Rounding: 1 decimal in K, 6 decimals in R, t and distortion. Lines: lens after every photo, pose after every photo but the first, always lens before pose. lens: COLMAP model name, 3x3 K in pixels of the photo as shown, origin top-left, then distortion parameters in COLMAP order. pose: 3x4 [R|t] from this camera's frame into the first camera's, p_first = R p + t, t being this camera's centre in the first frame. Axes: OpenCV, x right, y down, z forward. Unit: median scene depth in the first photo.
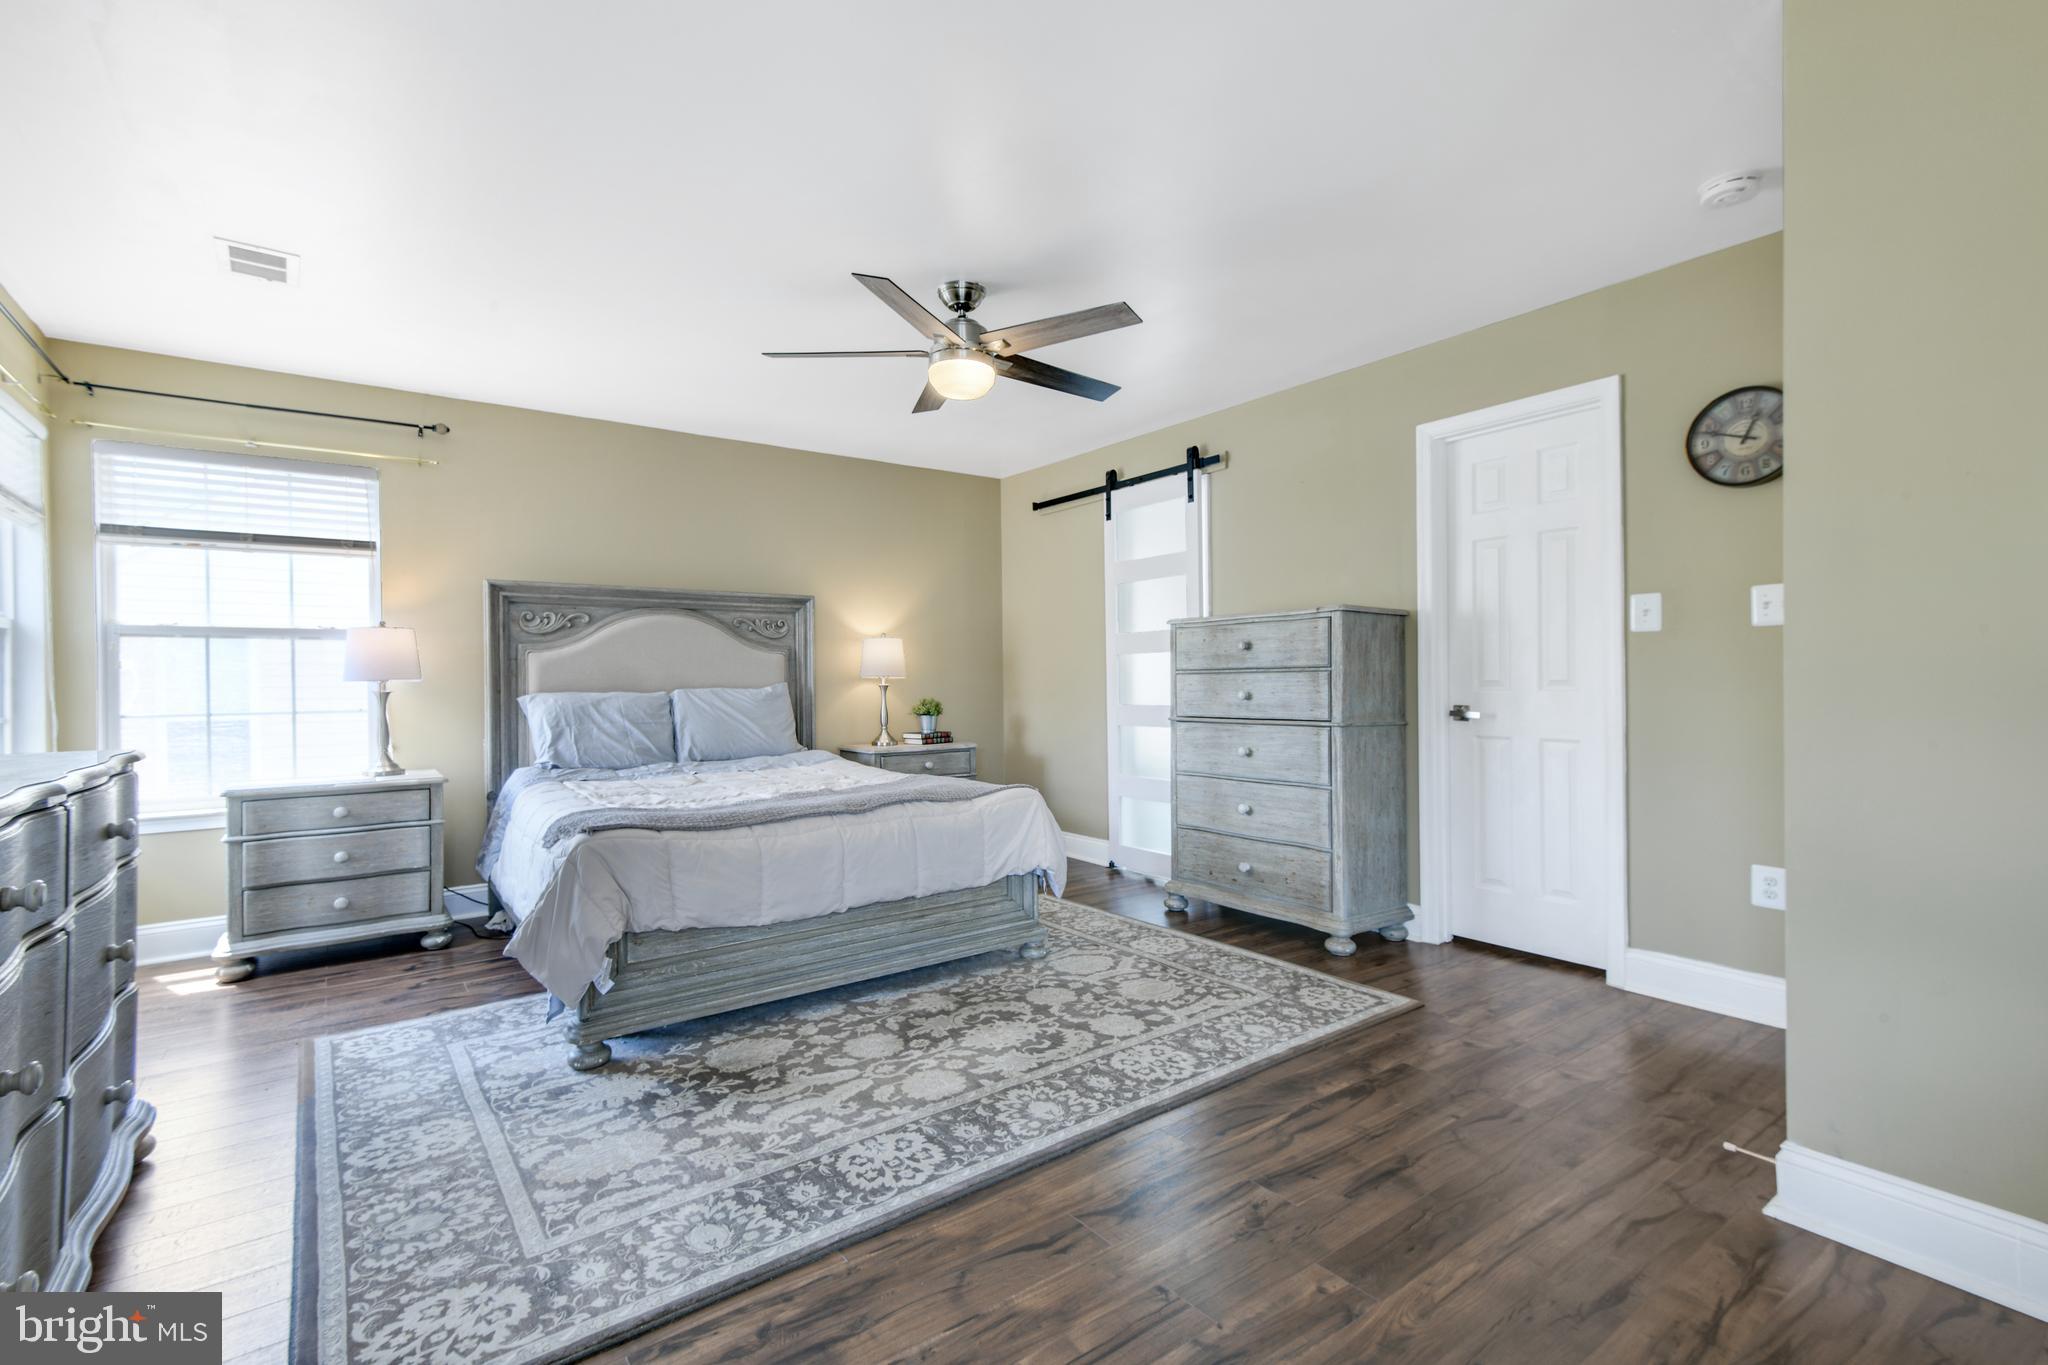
lens RADIAL K [[938.9, 0, 1024.0], [0, 938.9, 682.5], [0, 0, 1]] dist [0.030367, -0.000215]
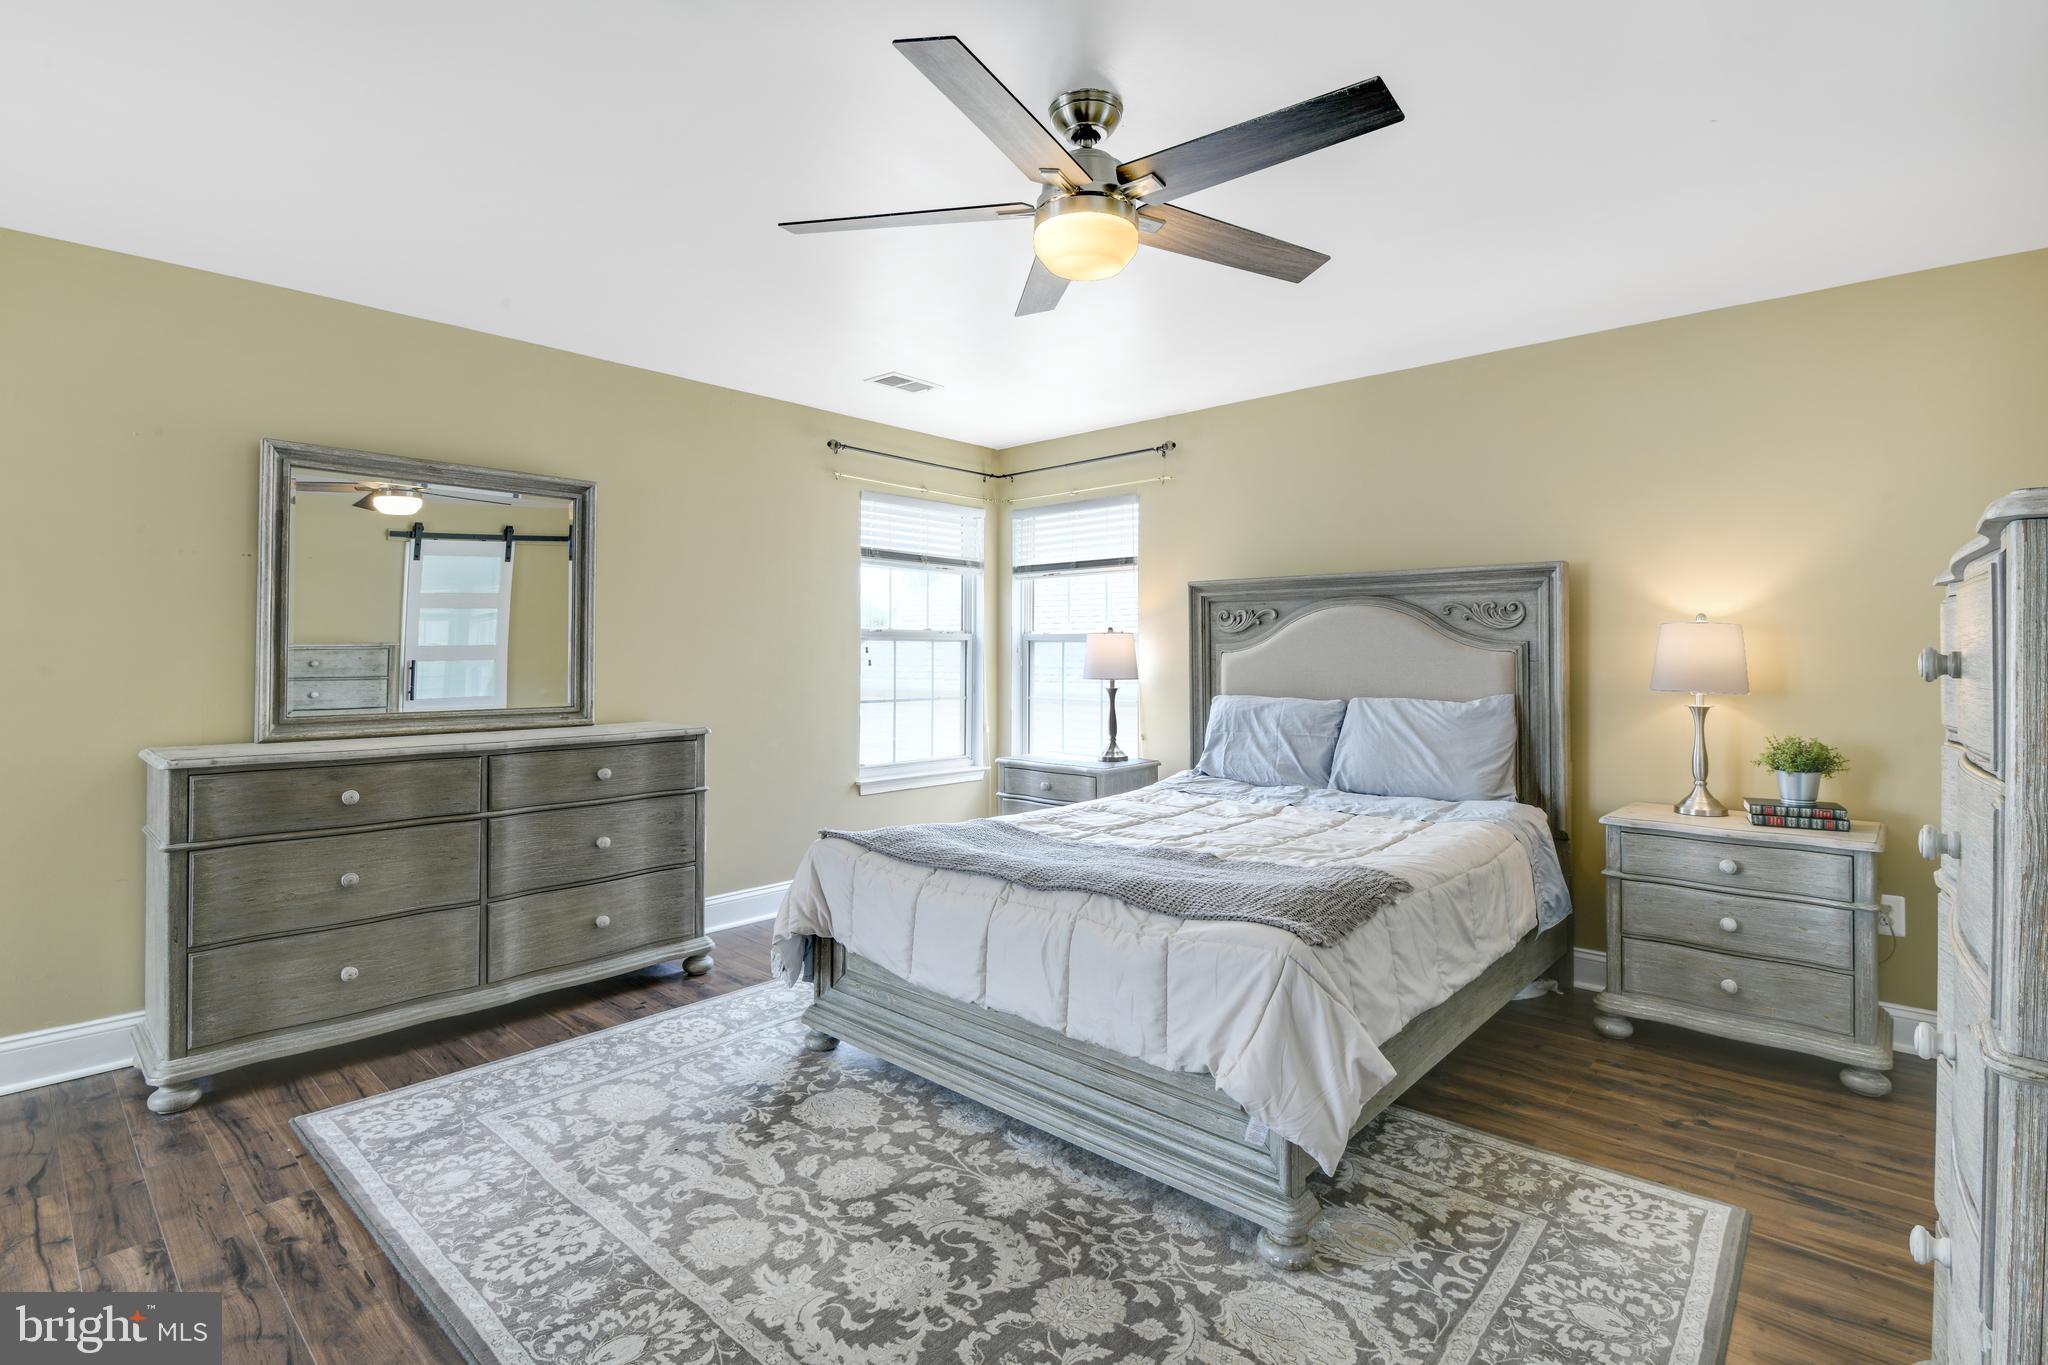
lens RADIAL K [[954.9, 0, 1017.9], [0, 954.9, 647.1], [0, 0, 1]] dist [-0.014582, -0.000382]
pose [[0.196728, 0.005525, -0.980443, 0.618315], [-0.006494, 0.999970, 0.004332, -0.062284], [0.980437, 0.005515, 0.196757, 0.928877]]
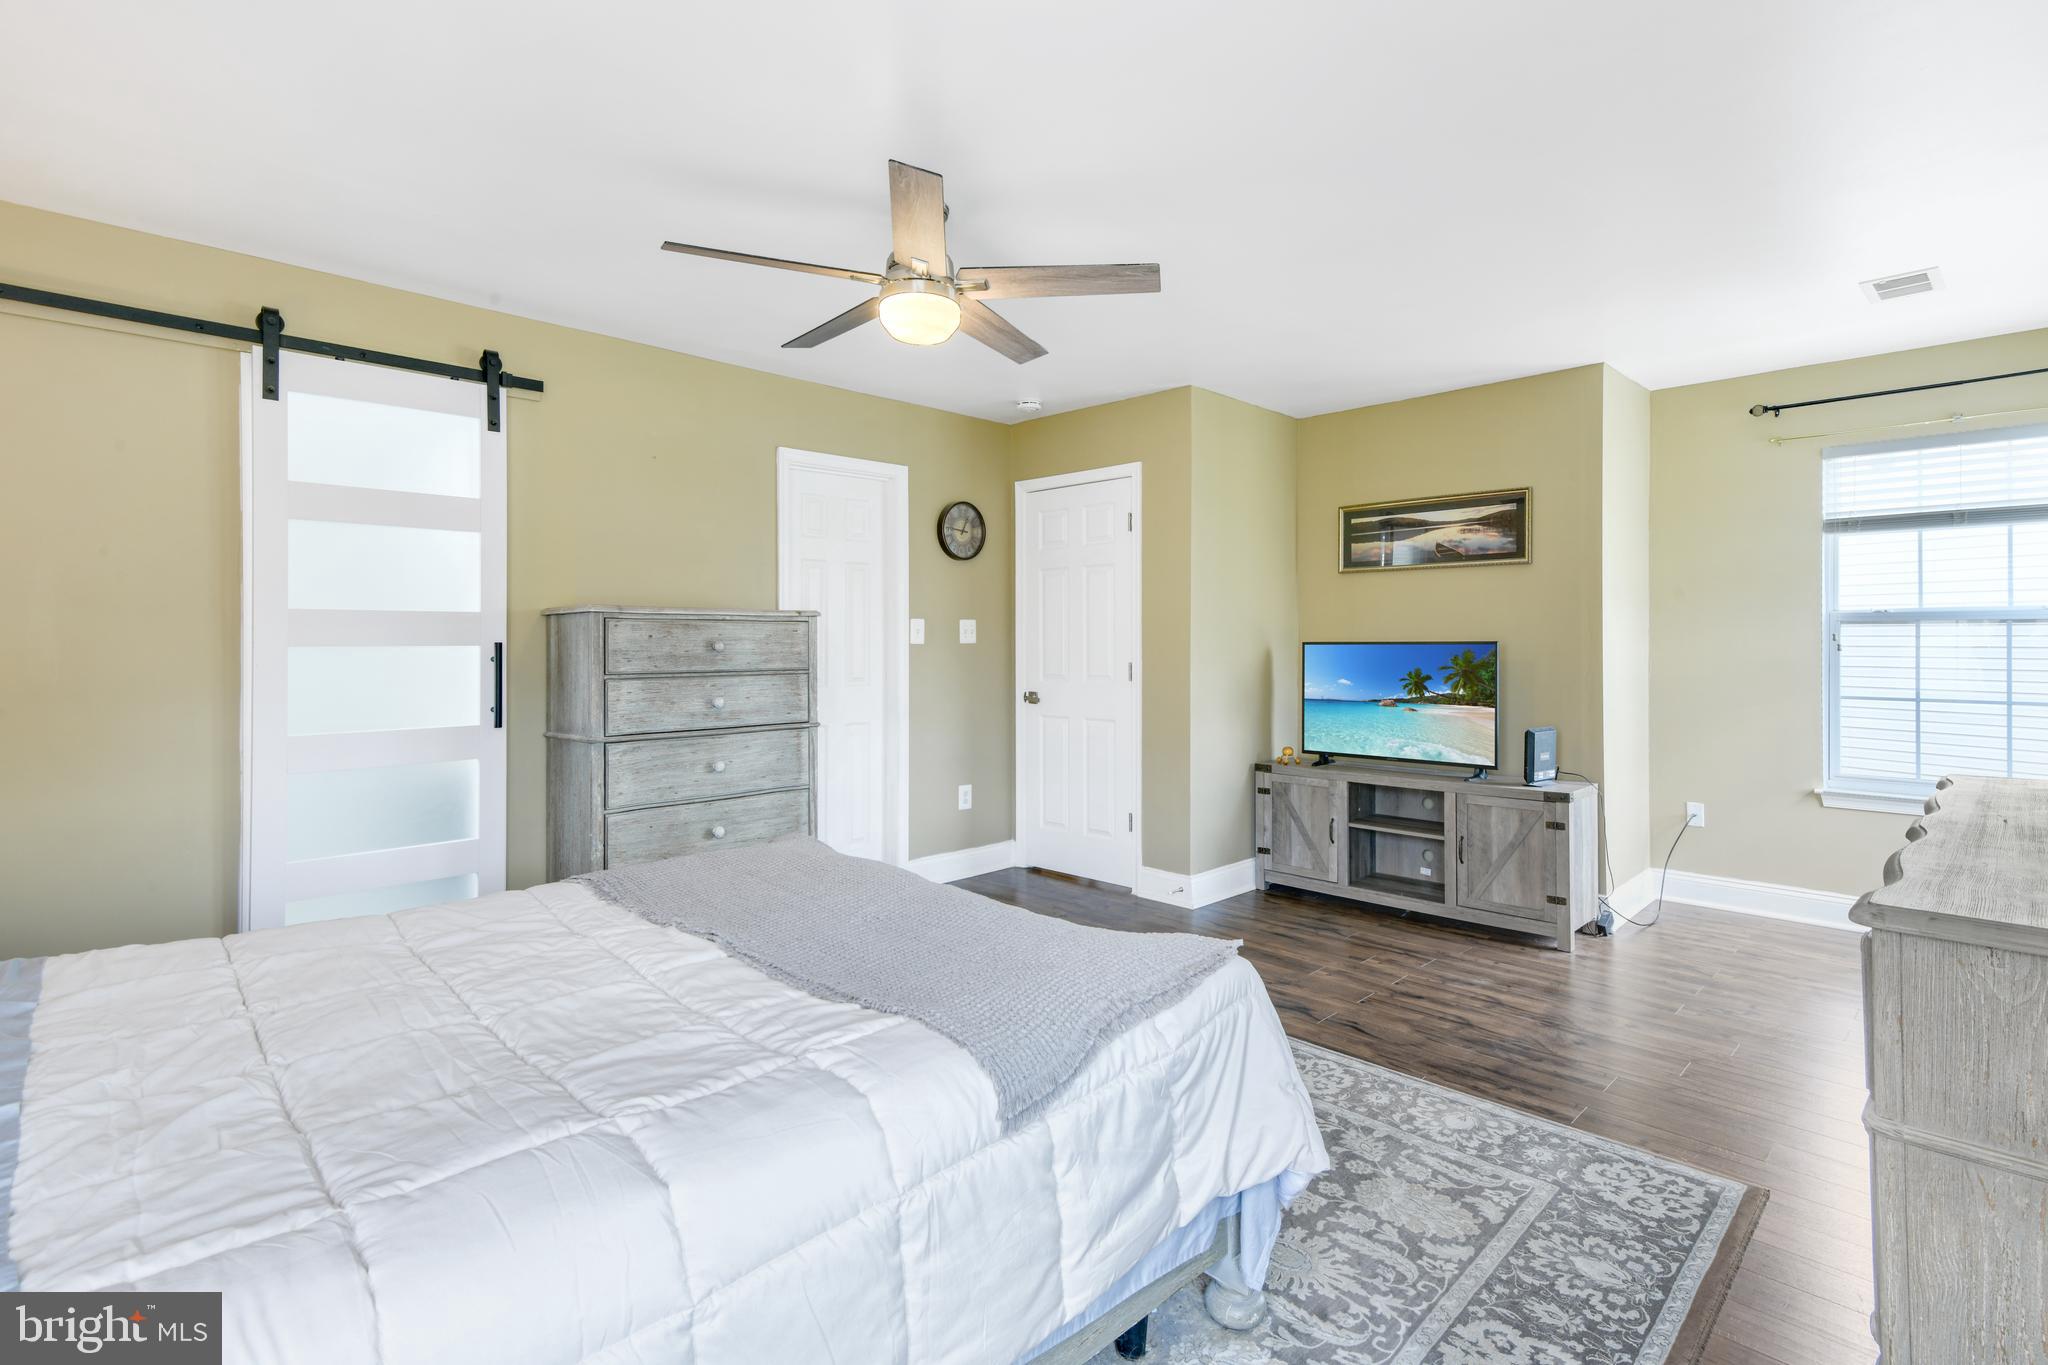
lens RADIAL K [[943.0, 0, 1148.1], [0, 943.0, 642.2], [0, 0, 1]] dist [0.041428, 0.000005]
pose [[-0.206817, 0.013139, 0.978291, -0.993677], [0.001011, 0.999912, -0.013216, -0.042107], [-0.978379, -0.001744, -0.206812, 1.088175]]
